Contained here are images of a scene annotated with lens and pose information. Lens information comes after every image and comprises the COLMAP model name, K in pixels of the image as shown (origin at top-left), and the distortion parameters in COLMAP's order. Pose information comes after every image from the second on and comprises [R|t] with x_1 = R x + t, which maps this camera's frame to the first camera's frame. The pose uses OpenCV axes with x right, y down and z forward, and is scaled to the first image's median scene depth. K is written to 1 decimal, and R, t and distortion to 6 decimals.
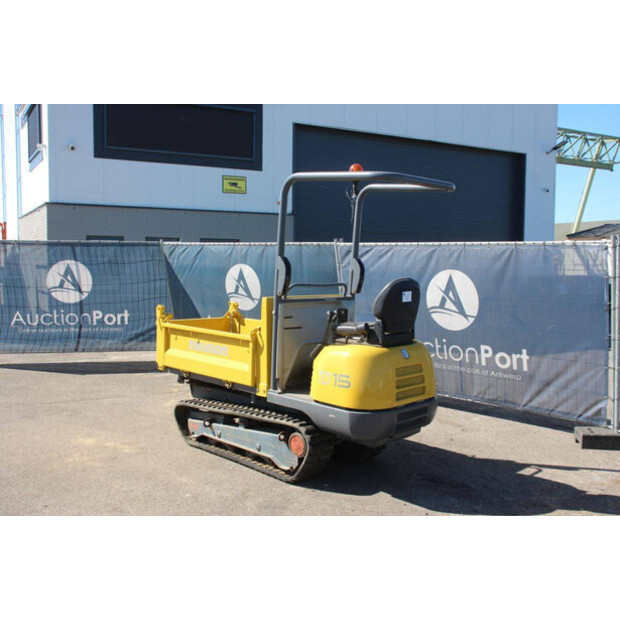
lens RADIAL K [[650.9, 0, 312.4], [0, 650.9, 312.2], [0, 0, 1]] dist [-0.037885, 0.018148]
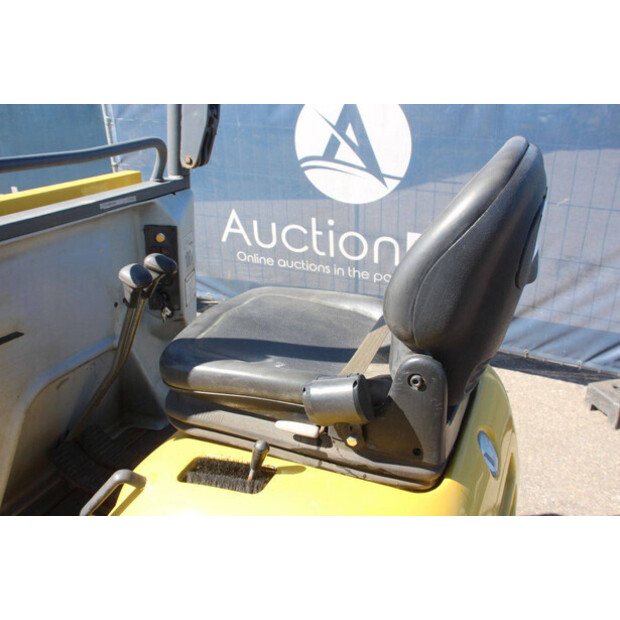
lens RADIAL K [[628.8, 0, 311.5], [0, 628.8, 308.7], [0, 0, 1]] dist [-0.056512, 0.025268]
pose [[0.924698, -0.131678, 0.357203, 0.002682], [0.023330, 0.956114, 0.292066, -0.050565], [-0.379985, -0.261739, 0.887189, 0.707089]]
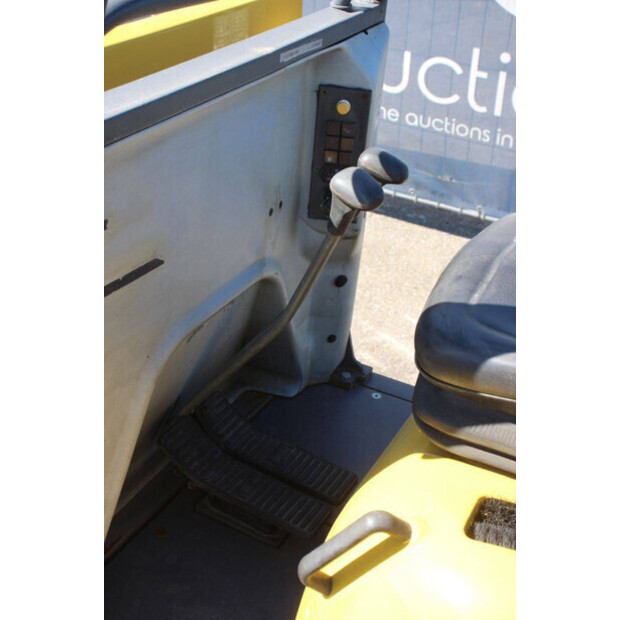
lens RADIAL K [[970.1, 0, 310.8], [0, 970.1, 311.1], [0, 0, 1]] dist [0.136691, 0.069858]
pose [[0.951405, -0.102248, 0.290471, -0.050030], [-0.035168, 0.901017, 0.432356, -0.067040], [-0.305927, -0.421561, 0.853637, 0.737759]]
